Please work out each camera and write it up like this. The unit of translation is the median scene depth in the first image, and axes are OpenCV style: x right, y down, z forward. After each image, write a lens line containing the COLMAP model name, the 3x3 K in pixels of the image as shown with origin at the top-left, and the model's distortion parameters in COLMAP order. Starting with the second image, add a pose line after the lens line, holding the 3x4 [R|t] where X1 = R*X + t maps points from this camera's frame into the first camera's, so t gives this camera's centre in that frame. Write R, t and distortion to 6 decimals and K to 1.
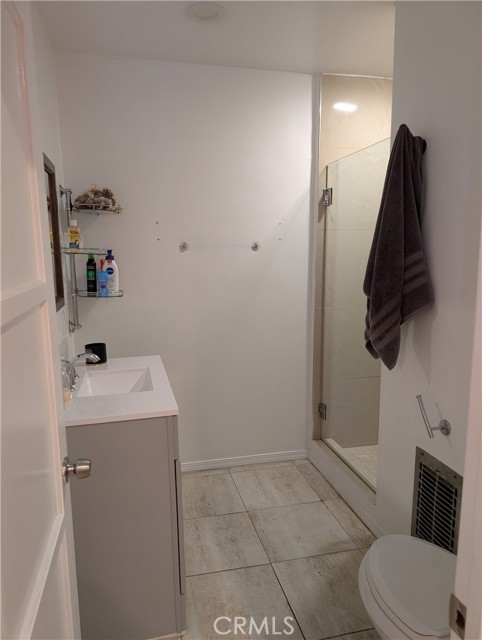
lens RADIAL K [[458.7, 0, 249.4], [0, 458.7, 320.8], [0, 0, 1]] dist [0.025268, -0.028172]
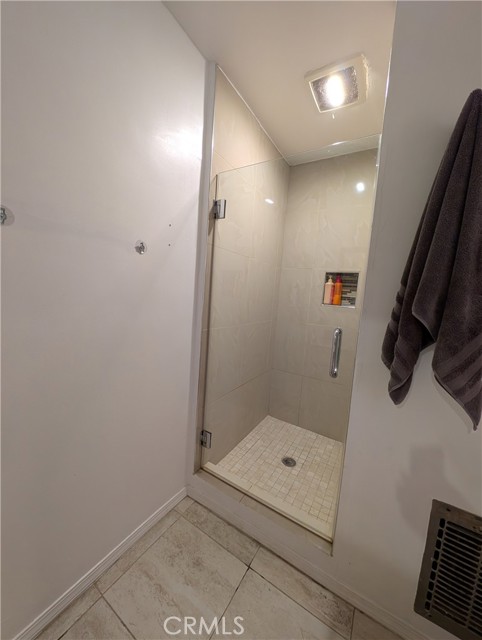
lens RADIAL K [[243.0, 0, 241.0], [0, 243.0, 320.0], [0, 0, 1]] dist [0.009387, -0.000285]
pose [[0.718344, -0.011623, 0.695591, -0.136682], [0.024339, 0.999668, -0.008431, -0.042104], [-0.695262, 0.022986, 0.718388, 0.615184]]
